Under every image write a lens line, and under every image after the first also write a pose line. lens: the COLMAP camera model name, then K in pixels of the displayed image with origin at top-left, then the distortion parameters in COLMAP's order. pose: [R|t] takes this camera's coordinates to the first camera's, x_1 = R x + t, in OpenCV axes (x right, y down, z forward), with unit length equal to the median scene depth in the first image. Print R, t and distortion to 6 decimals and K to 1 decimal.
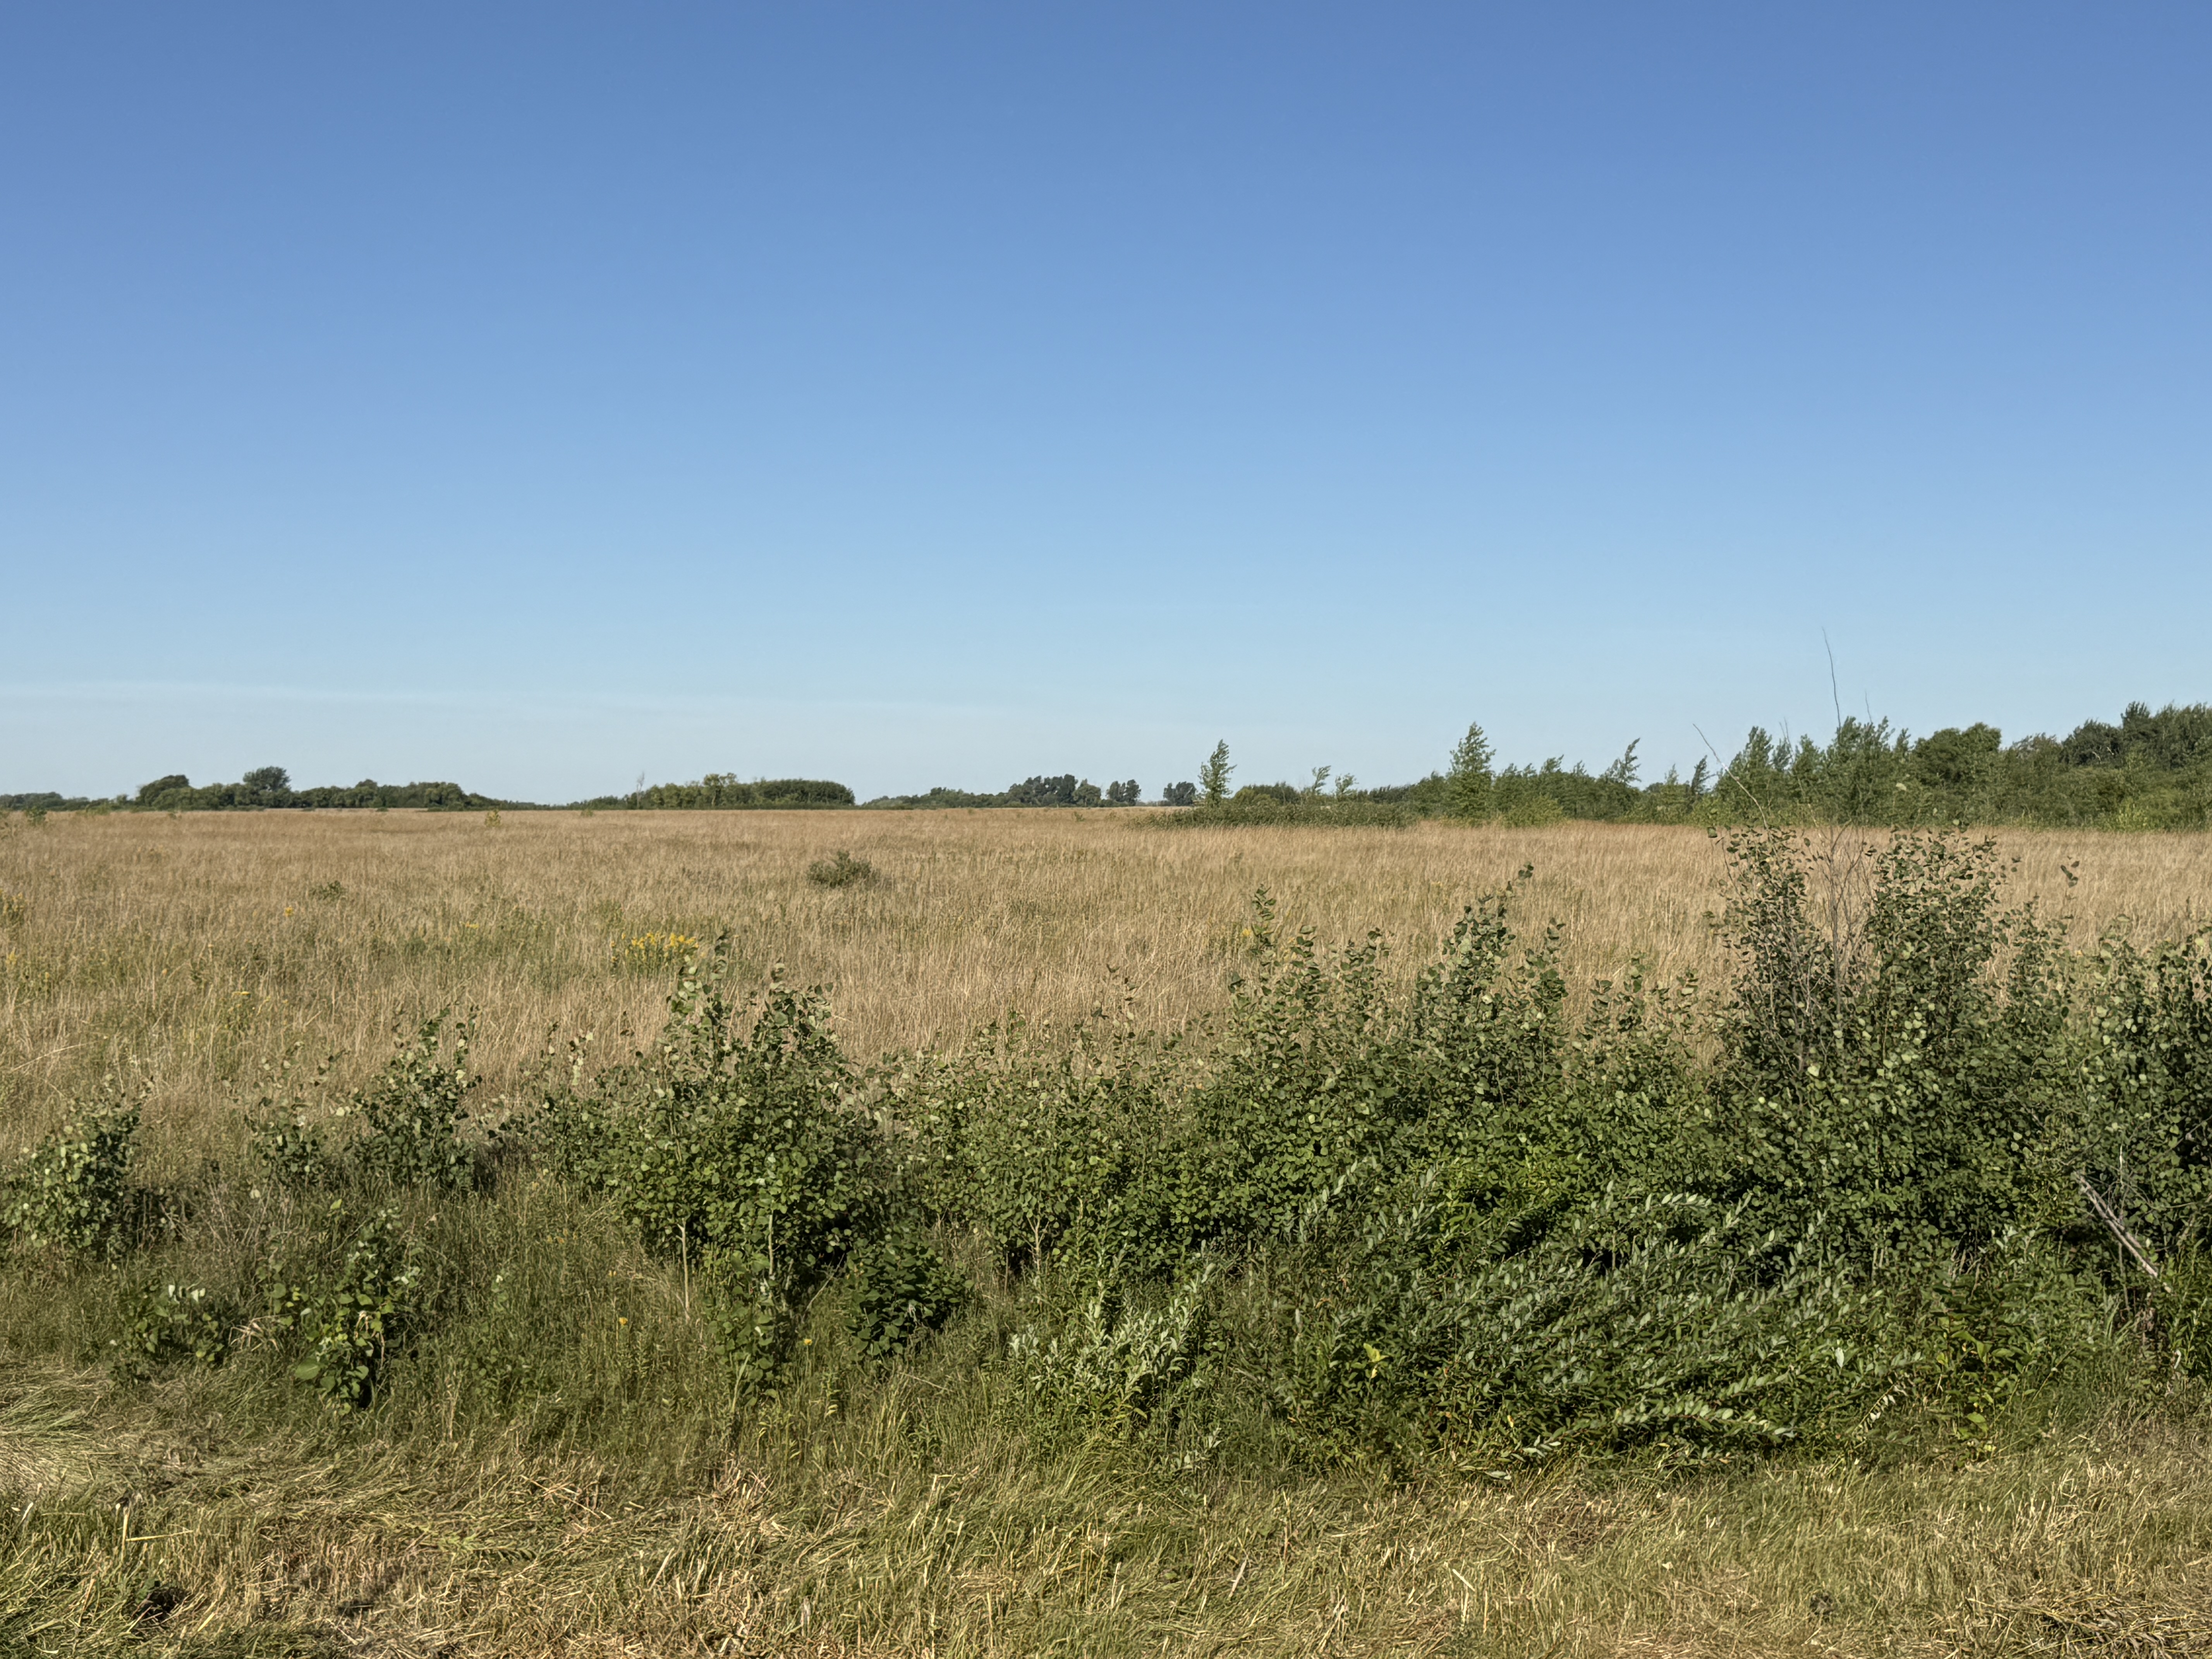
lens RADIAL K [[2765.3, 0, 1104.2], [0, 2765.3, 824.7], [0, 0, 1]] dist [0.150979, 0.000000]
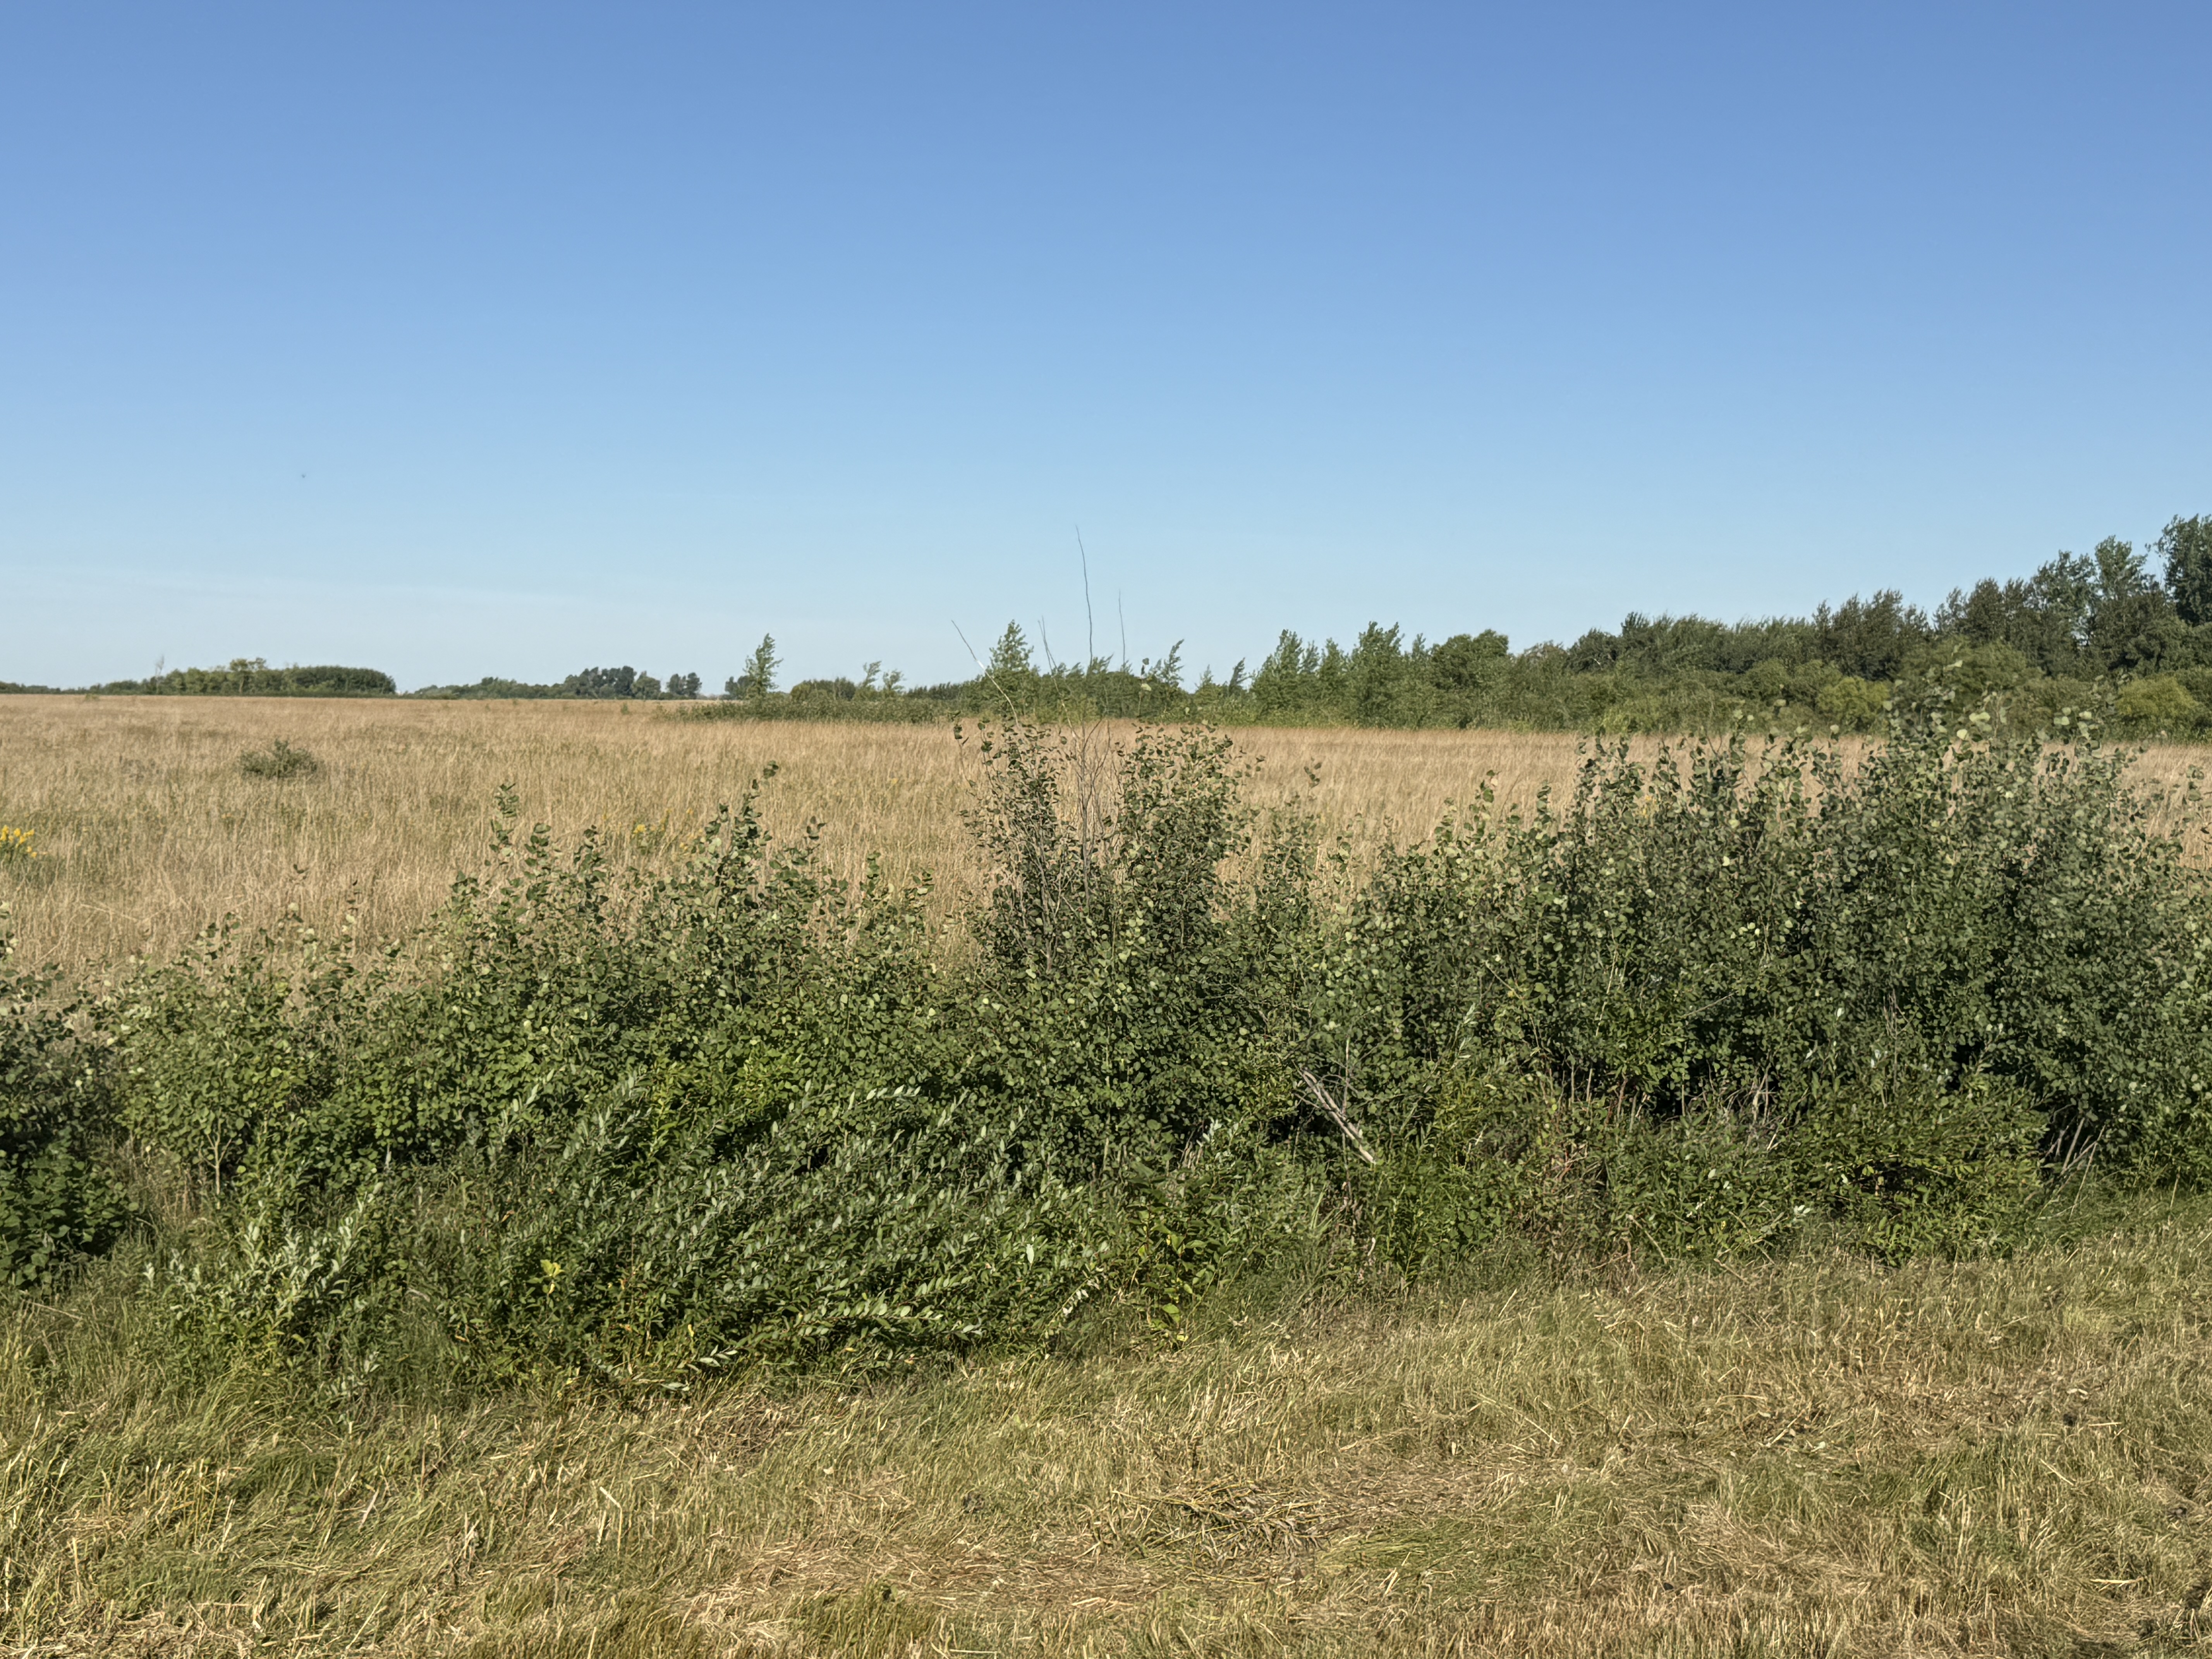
lens RADIAL K [[2765.3, 0, 1093.1], [0, 2765.3, 822.4], [0, 0, 1]] dist [0.150979, 0.000000]
pose [[0.988133, 0.004932, 0.153523, 0.119891], [-0.010575, 0.999297, 0.035960, -0.000562], [-0.153237, -0.037157, 0.987491, 0.021328]]
